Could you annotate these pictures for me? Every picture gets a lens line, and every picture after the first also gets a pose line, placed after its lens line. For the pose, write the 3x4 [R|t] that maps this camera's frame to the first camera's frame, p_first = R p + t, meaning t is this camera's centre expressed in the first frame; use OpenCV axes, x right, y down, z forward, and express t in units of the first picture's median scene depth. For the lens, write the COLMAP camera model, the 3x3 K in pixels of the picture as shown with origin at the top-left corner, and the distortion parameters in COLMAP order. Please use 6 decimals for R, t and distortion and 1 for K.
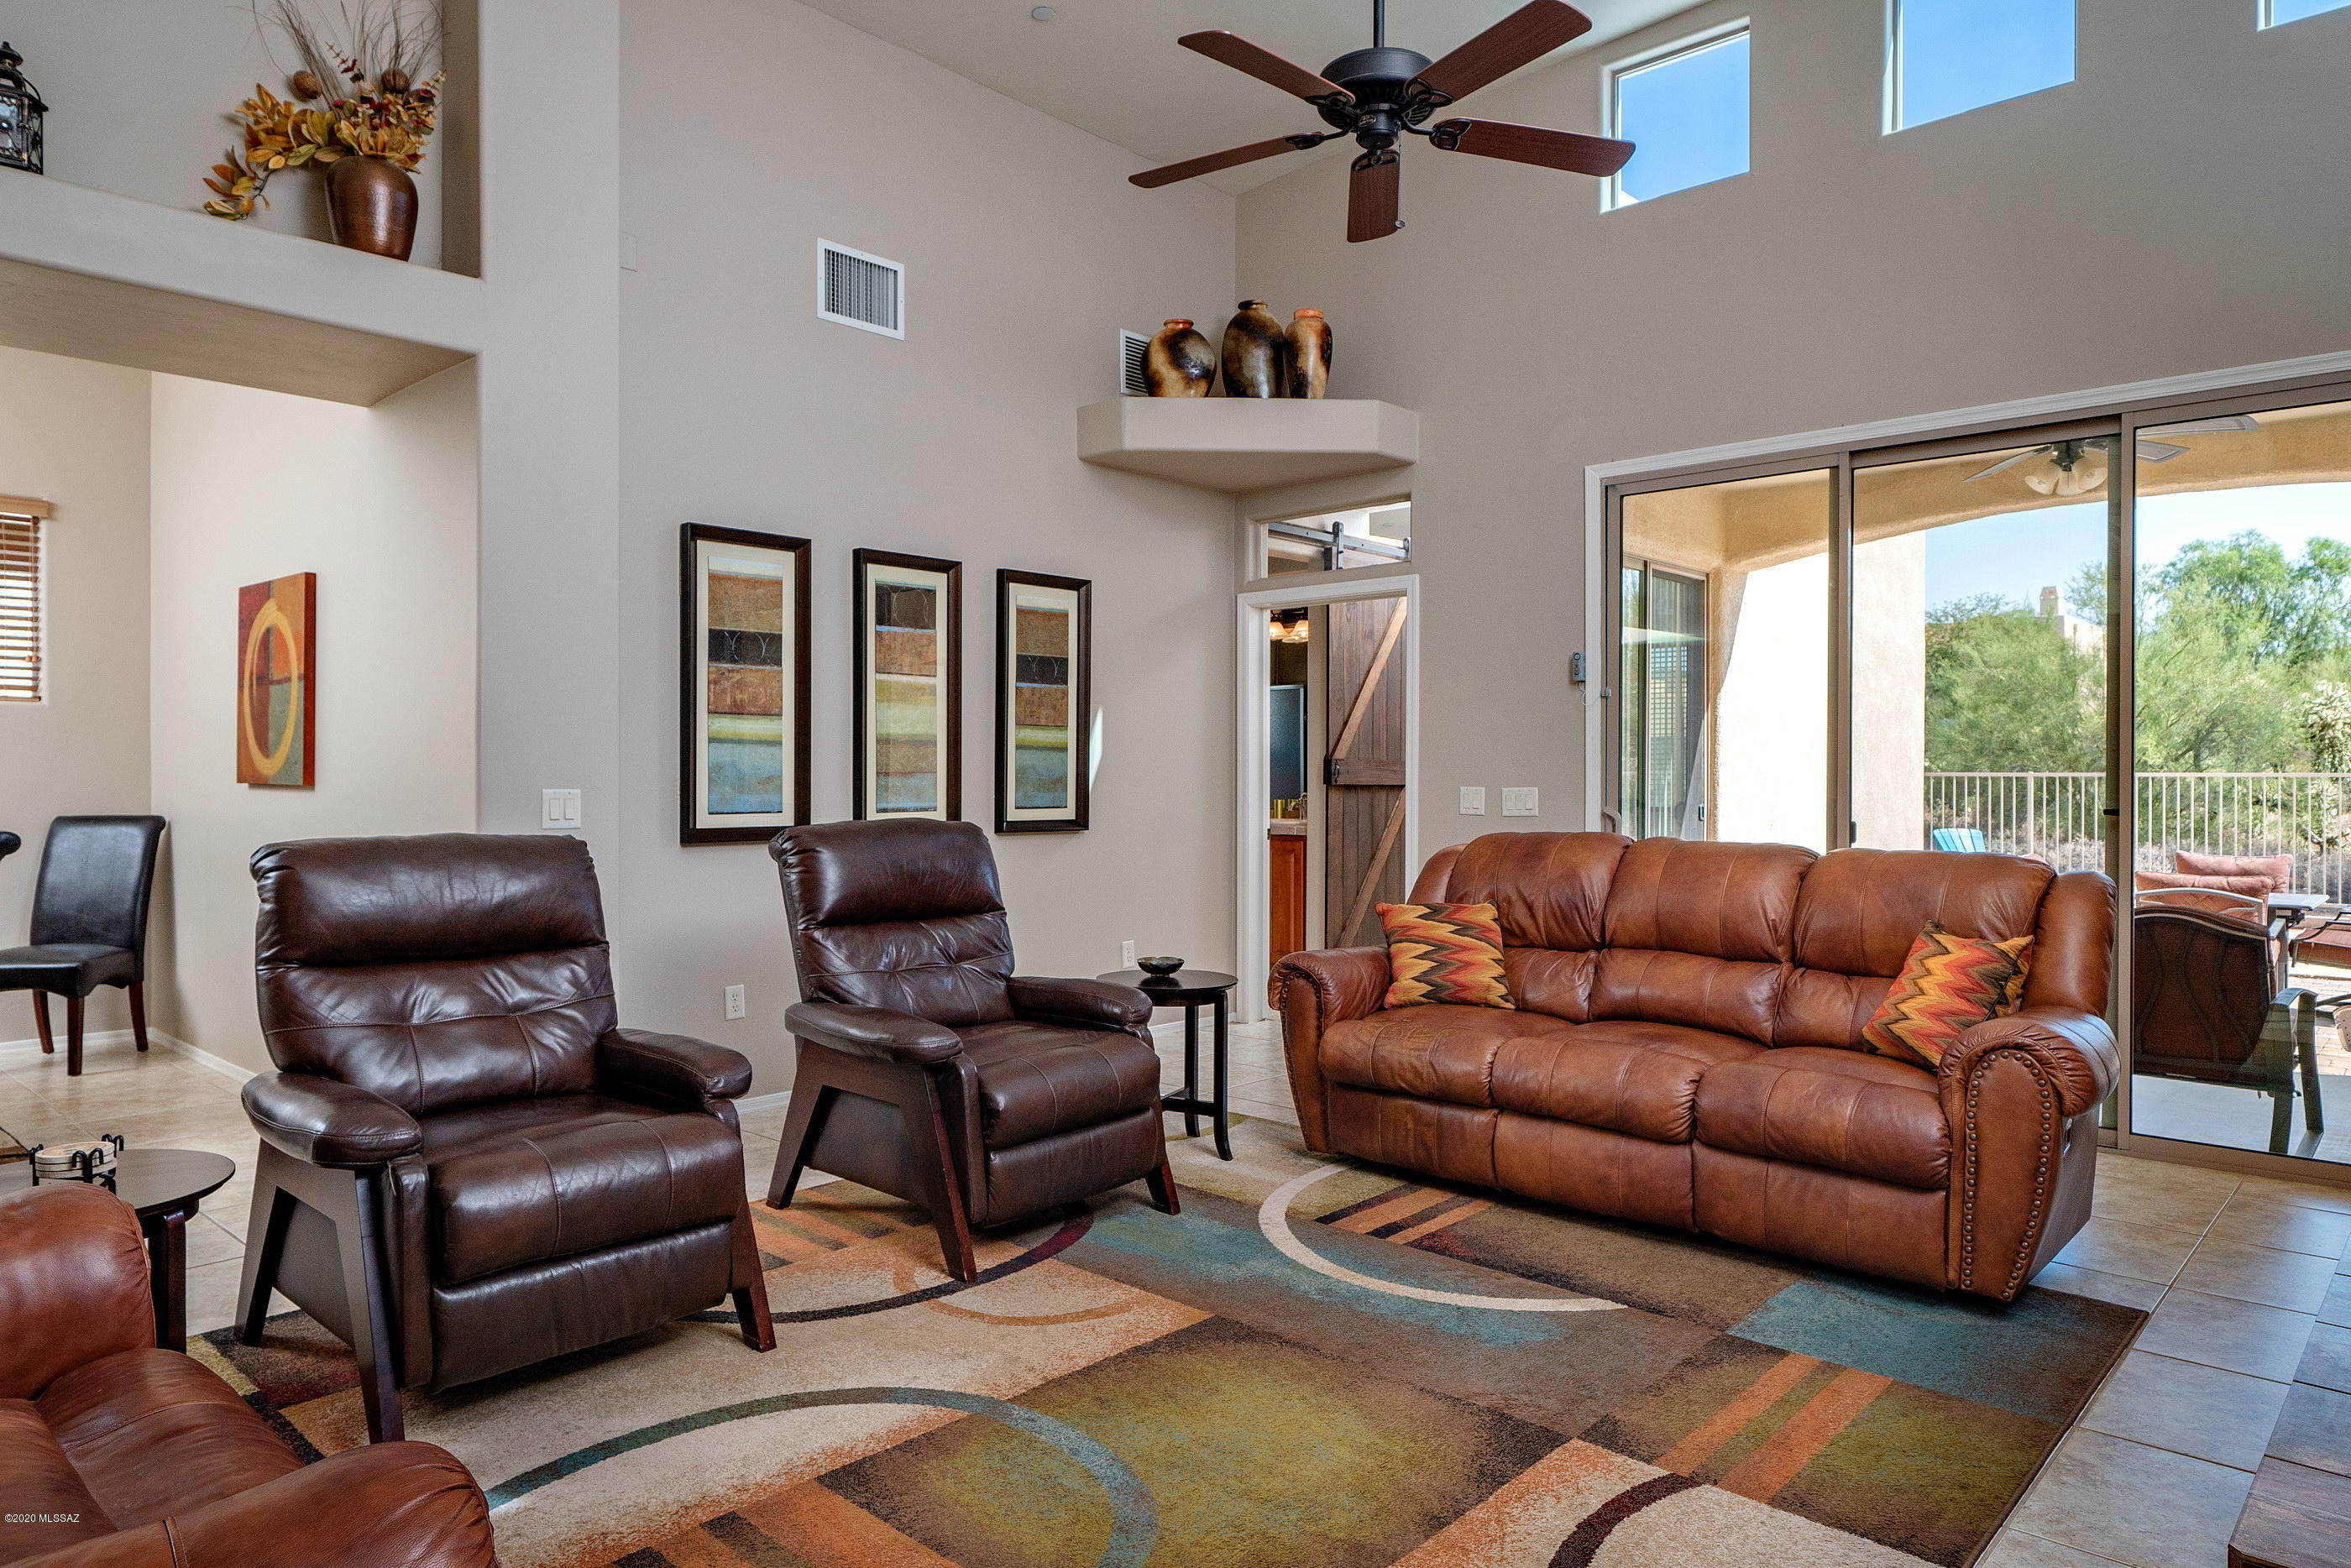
lens RADIAL K [[1423.3, 0, 1109.3], [0, 1423.3, 779.2], [0, 0, 1]] dist [-0.001087, -0.000114]
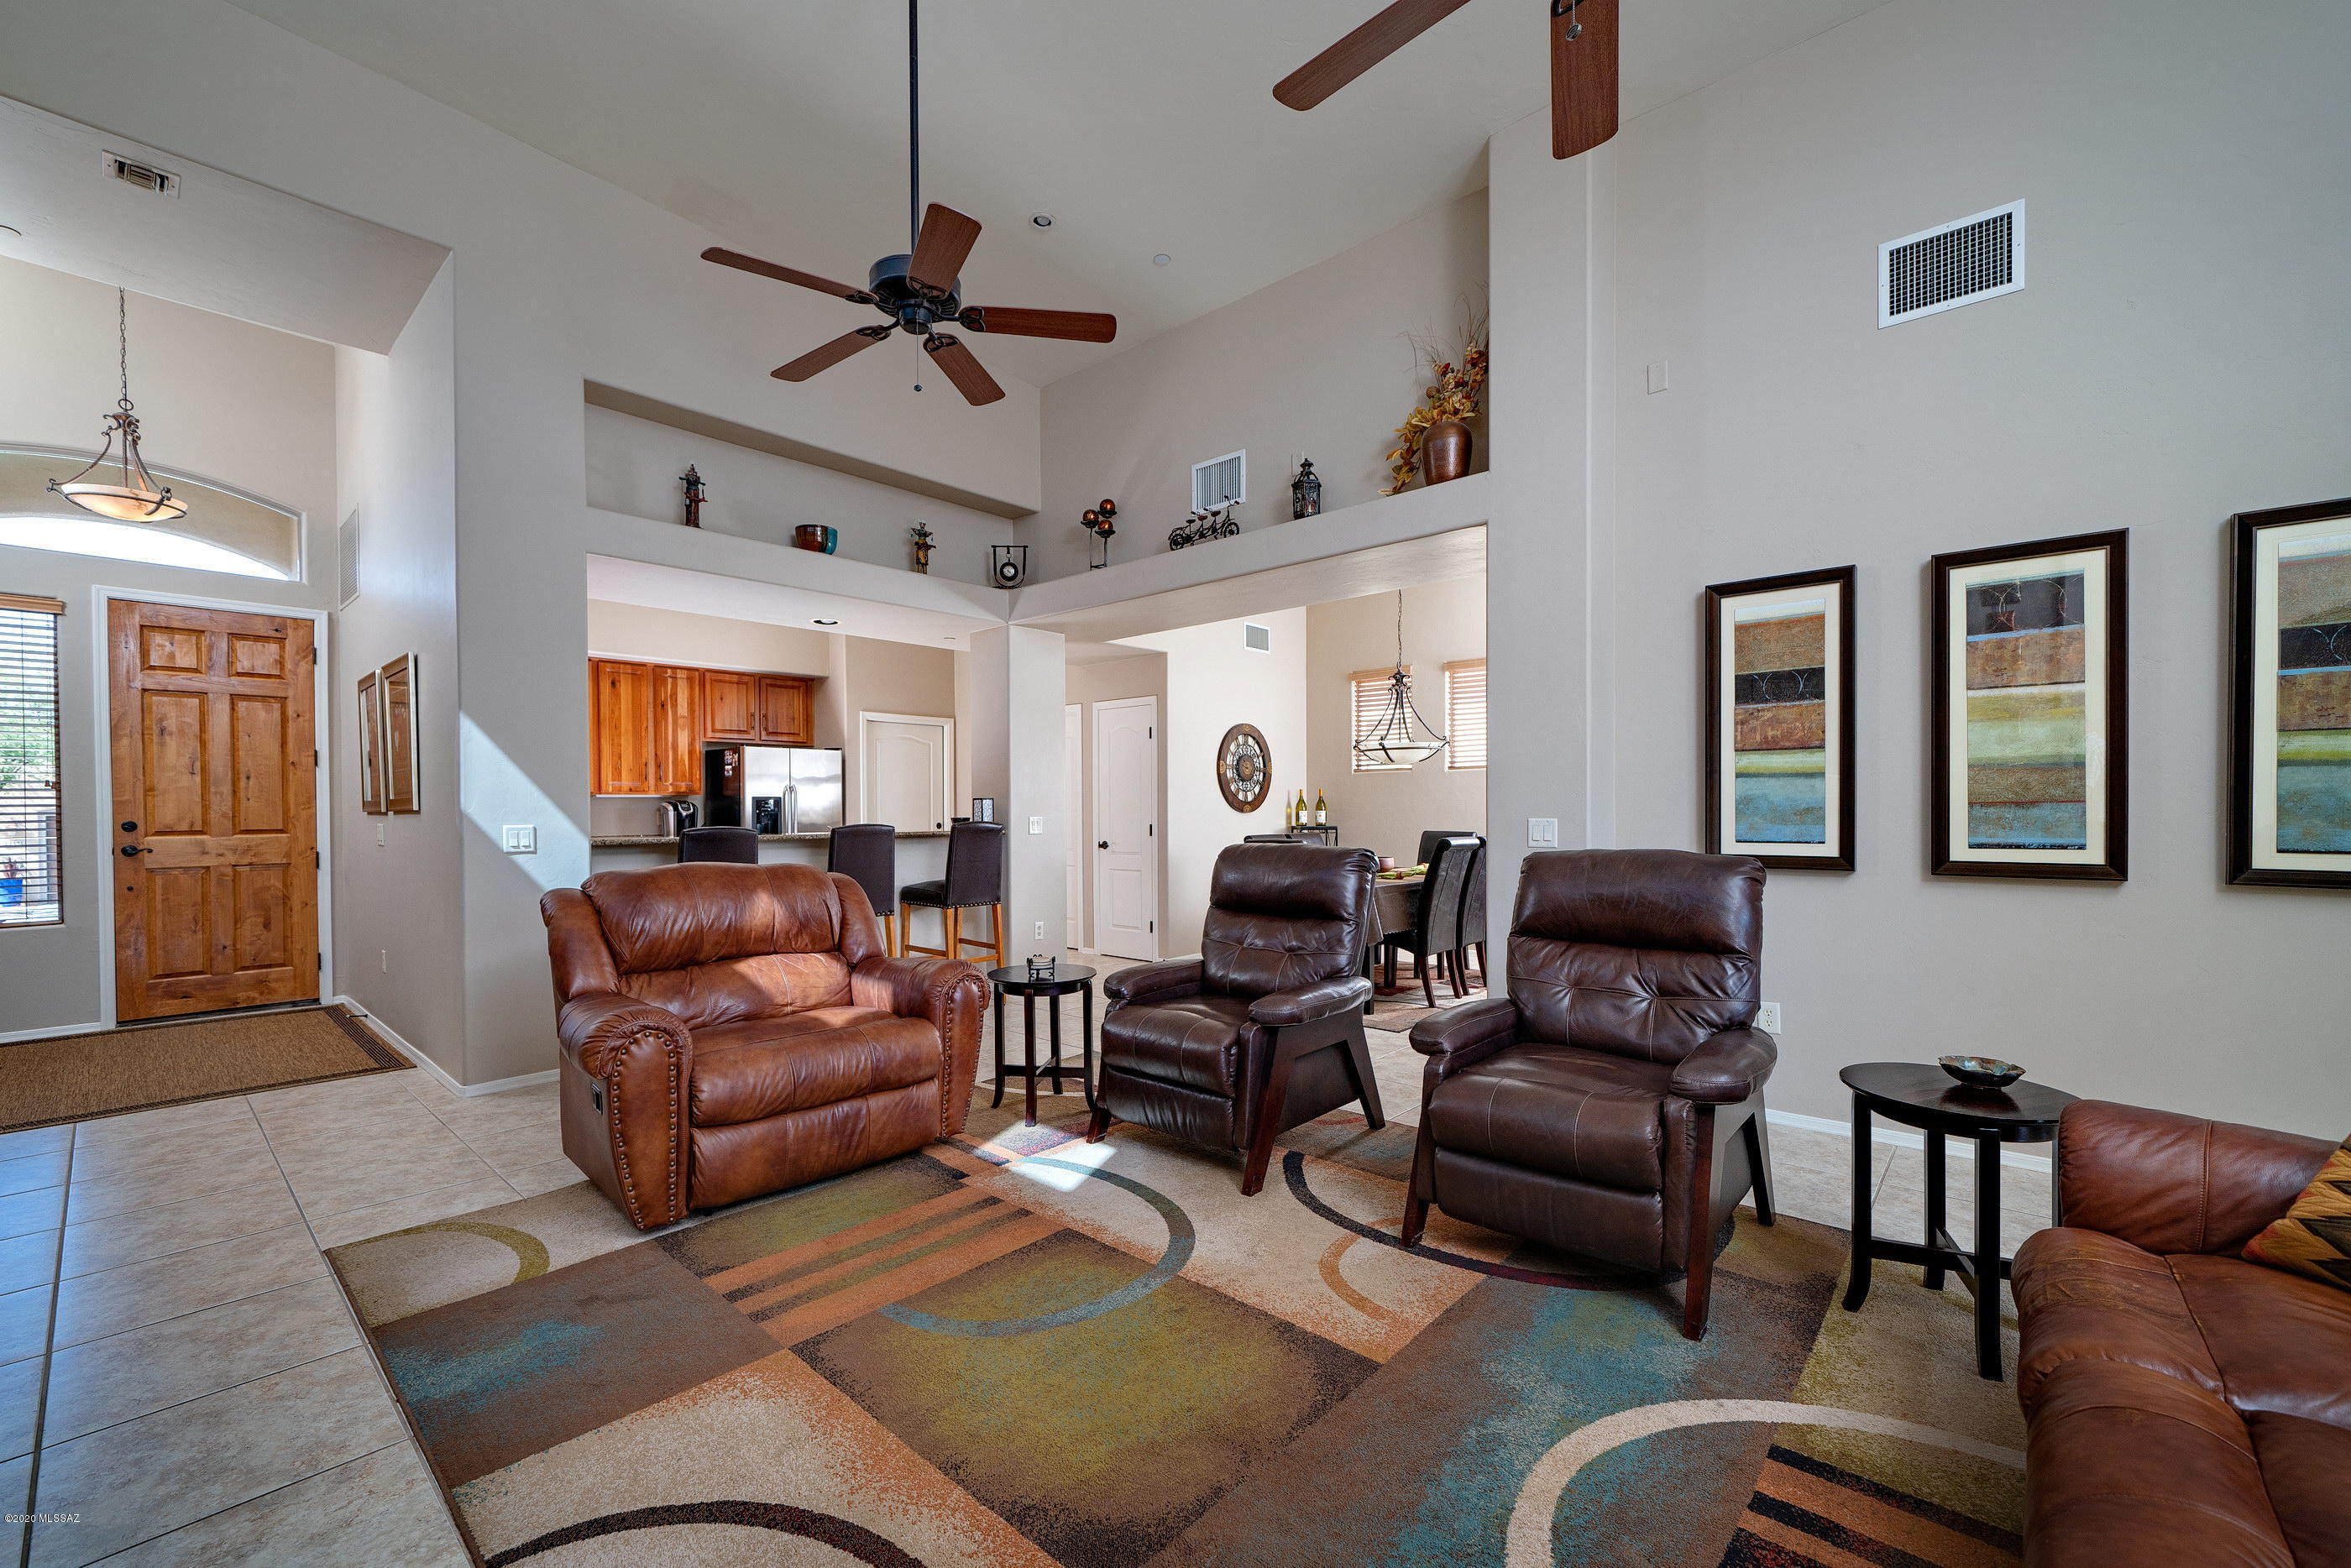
lens RADIAL K [[981.1, 0, 1170.5], [0, 981.1, 823.2], [0, 0, 1]] dist [-0.001762, -0.000309]
pose [[0.041459, 0.013459, -0.999050, 0.512039], [0.003037, 0.999903, 0.013596, -0.002014], [0.999136, -0.003598, 0.041414, 0.577969]]
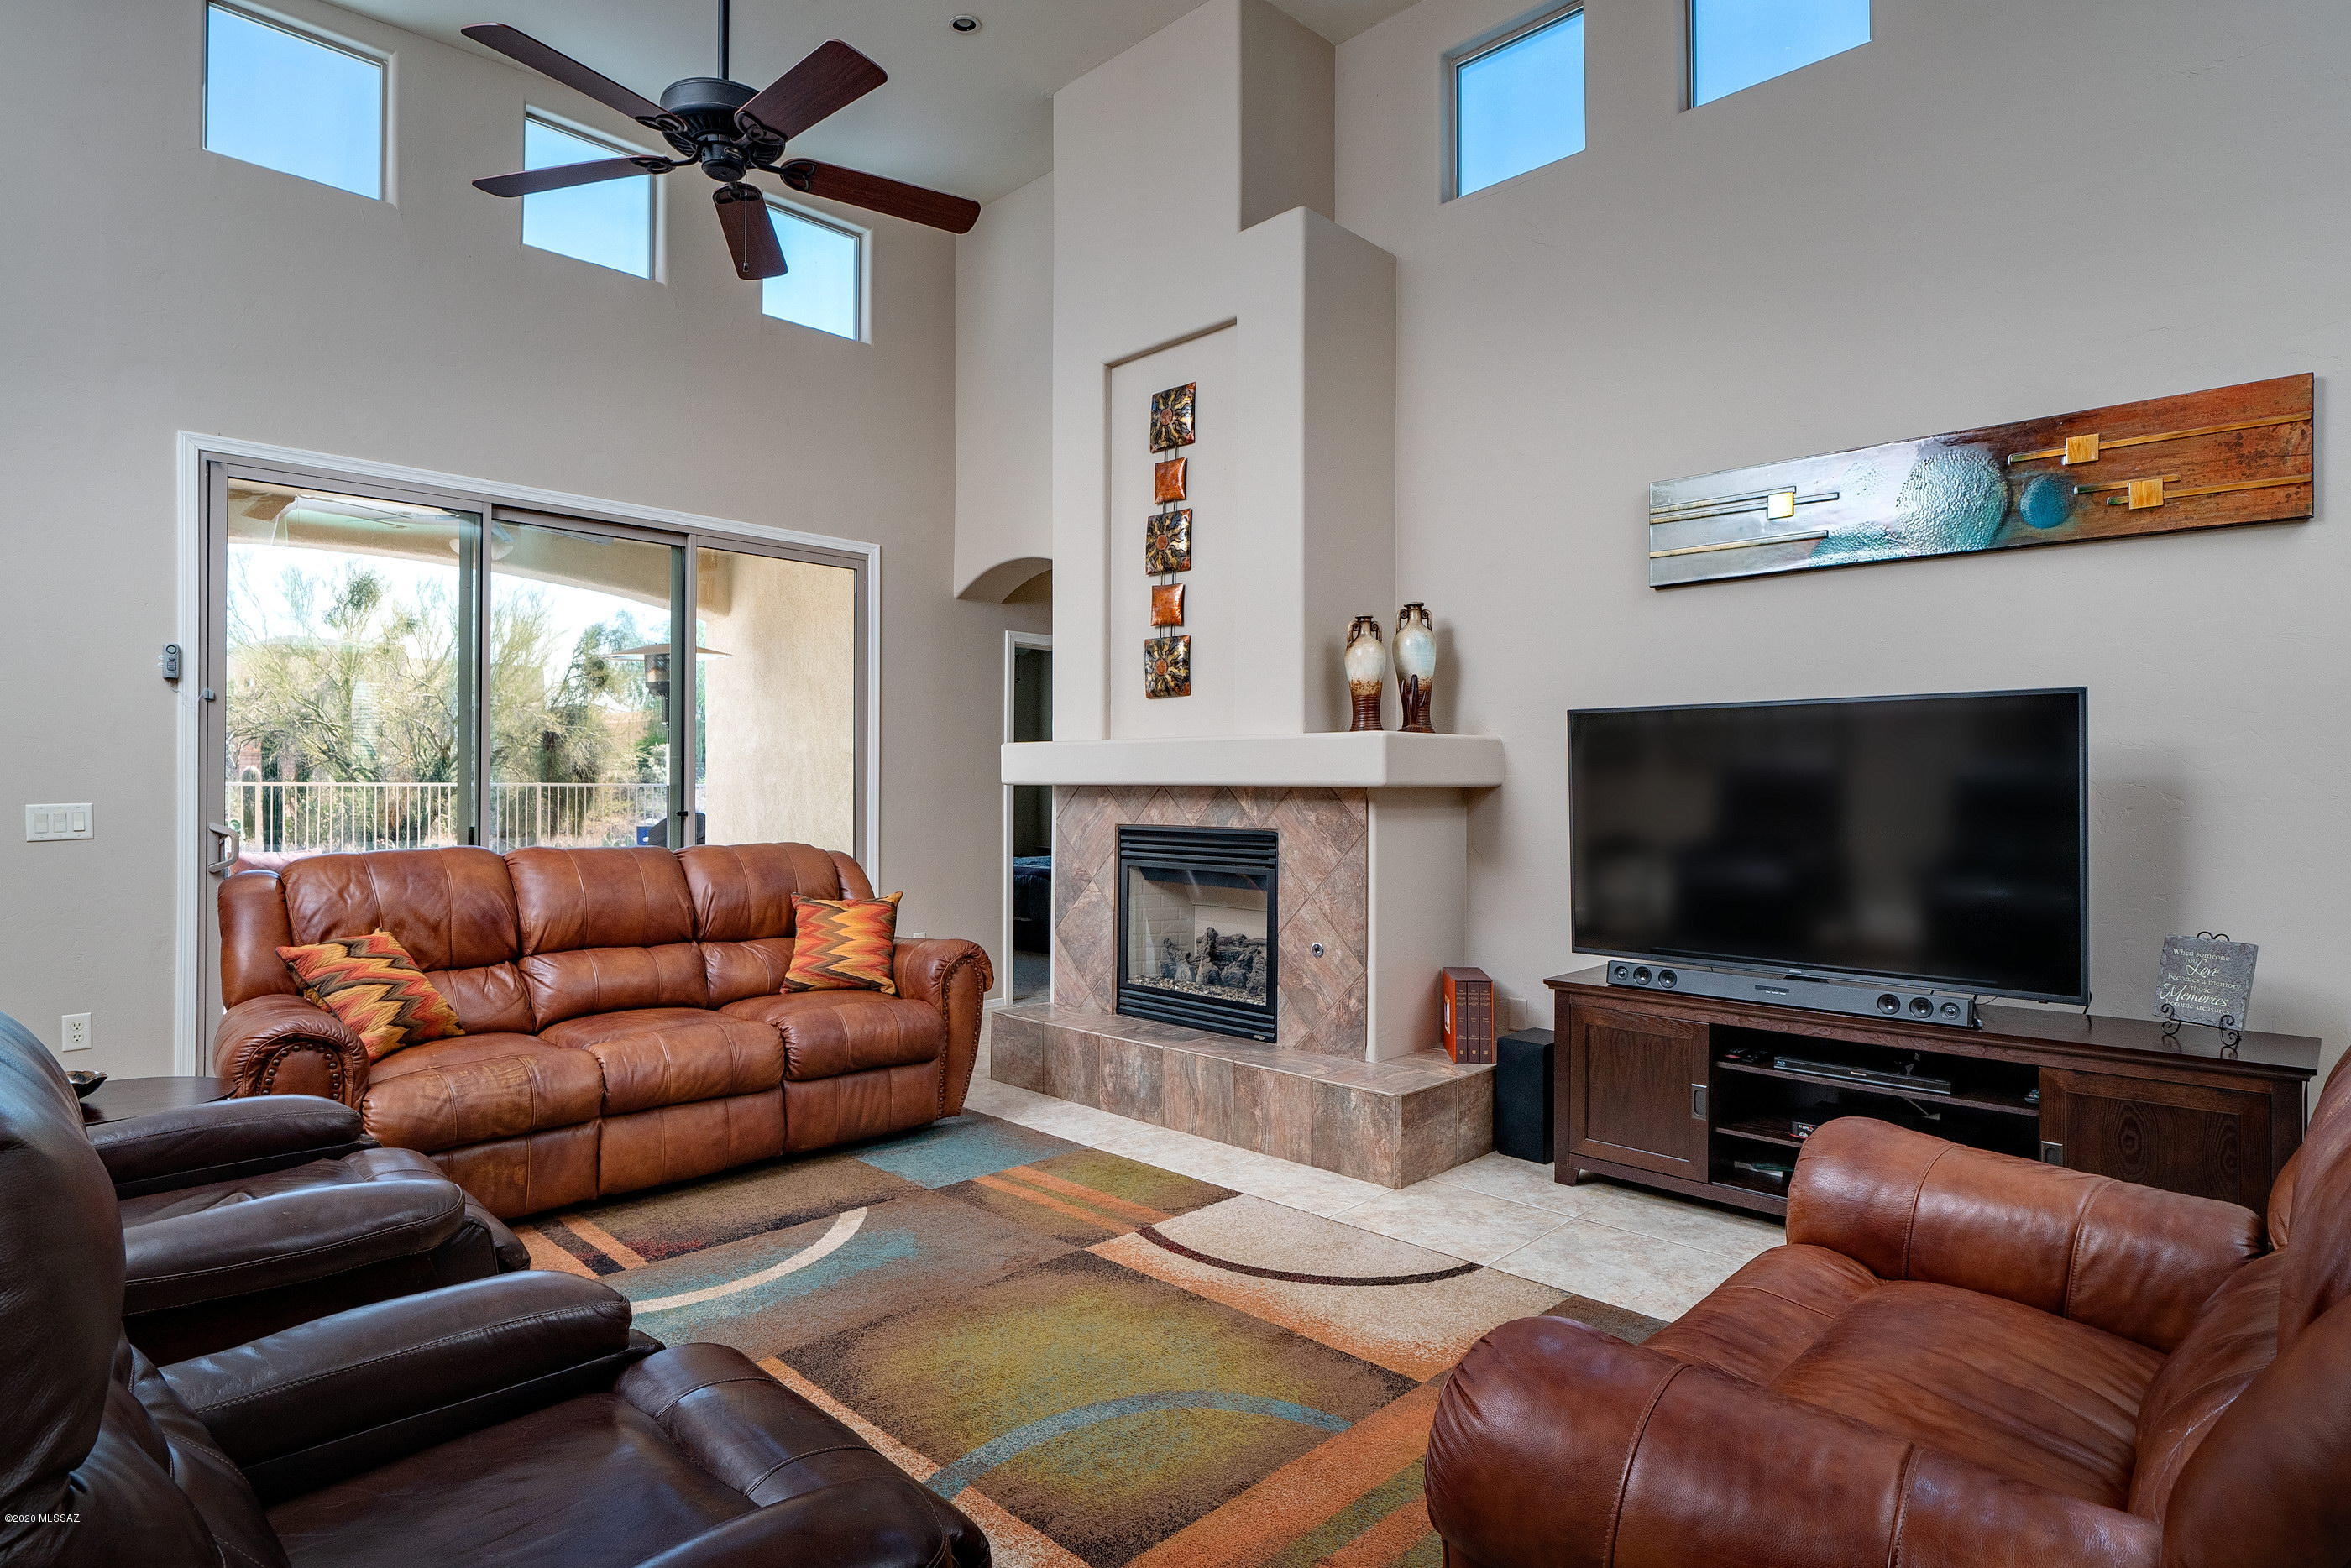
lens RADIAL K [[1241.8, 0, 1175.5], [0, 1241.8, 784.0], [0, 0, 1]] dist [-0.020841, -0.001118]
pose [[0.002276, 0.000621, 0.999997, -0.528719], [0.001154, 0.999999, -0.000624, -0.004735], [-0.999997, 0.001155, 0.002275, 0.513022]]
